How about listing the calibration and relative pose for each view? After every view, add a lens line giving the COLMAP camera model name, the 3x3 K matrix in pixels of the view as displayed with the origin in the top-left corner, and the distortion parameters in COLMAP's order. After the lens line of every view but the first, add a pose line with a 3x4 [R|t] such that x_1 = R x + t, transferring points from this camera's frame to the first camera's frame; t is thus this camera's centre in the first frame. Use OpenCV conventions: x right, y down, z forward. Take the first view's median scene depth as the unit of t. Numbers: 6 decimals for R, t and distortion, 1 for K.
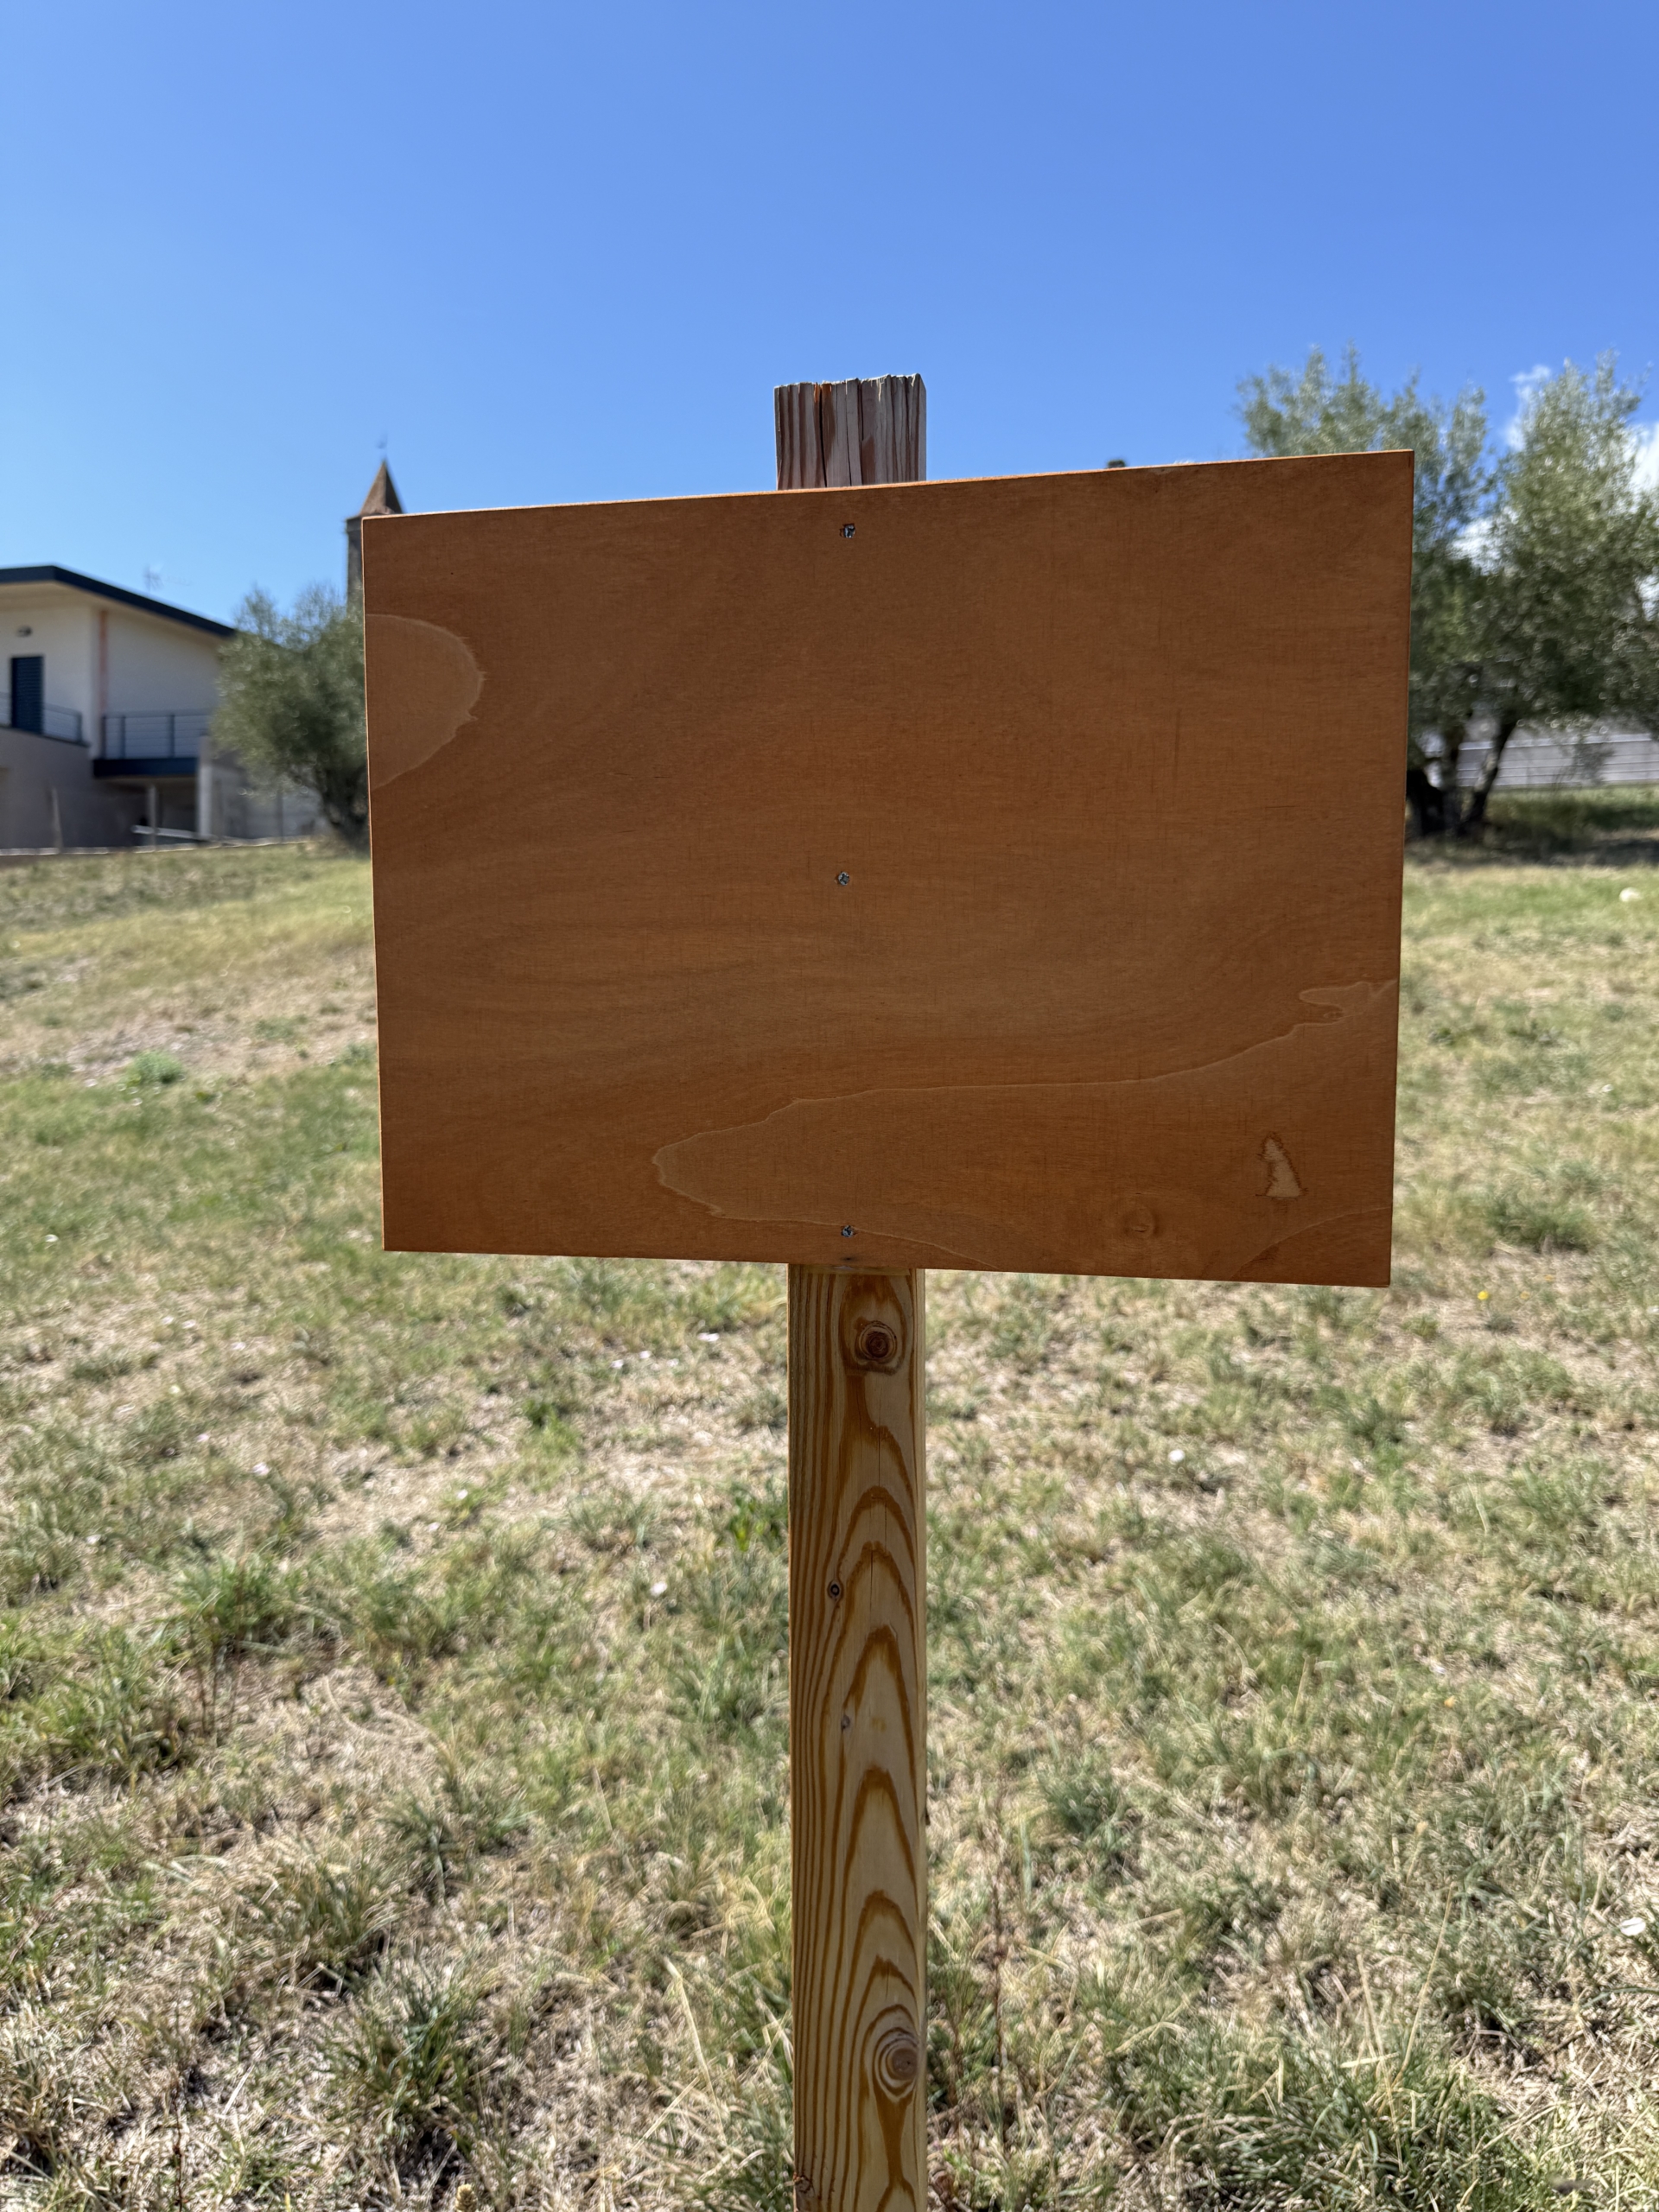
lens RADIAL K [[1572.1, 0, 829.5], [0, 1572.1, 1106.0], [0, 0, 1]] dist [0.045902, -0.055112]
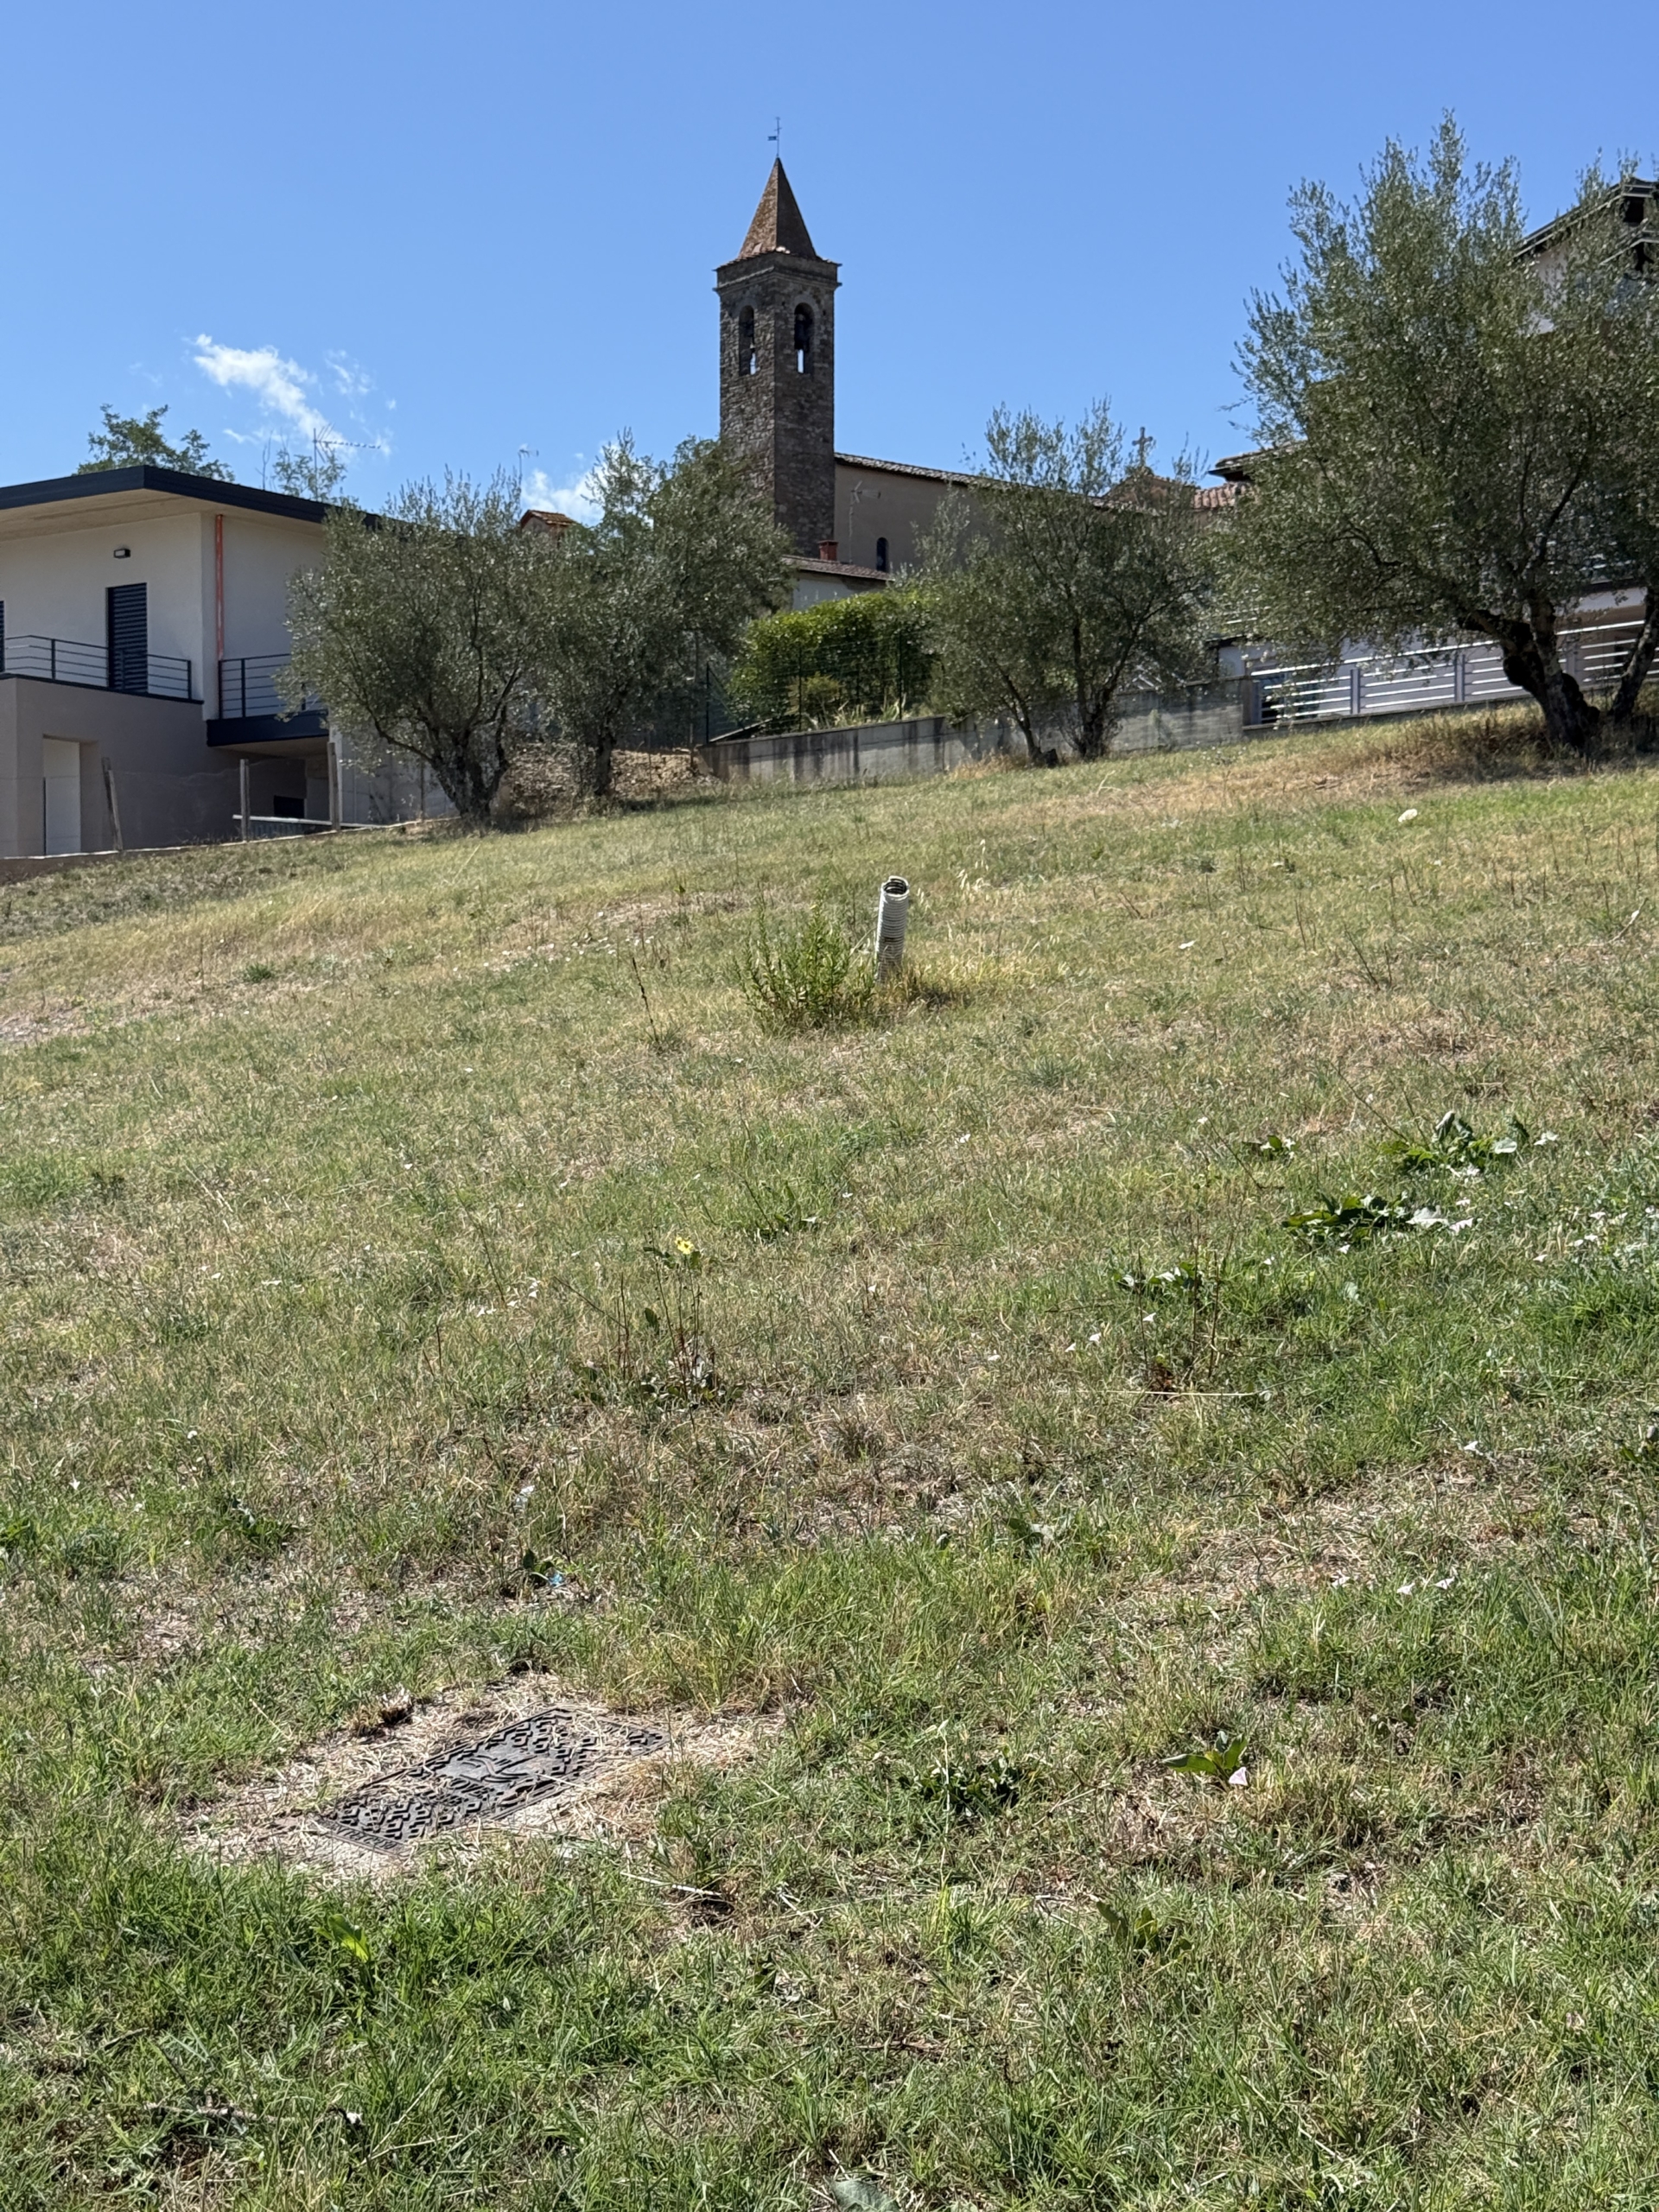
lens RADIAL K [[3086.6, 0, 831.3], [0, 3086.6, 1119.1], [0, 0, 1]] dist [0.143401, -0.089156]
pose [[0.953888, -0.028289, -0.298826, 0.221011], [0.011906, 0.998331, -0.056504, 0.044033], [0.299926, 0.050340, 0.952633, -0.249746]]
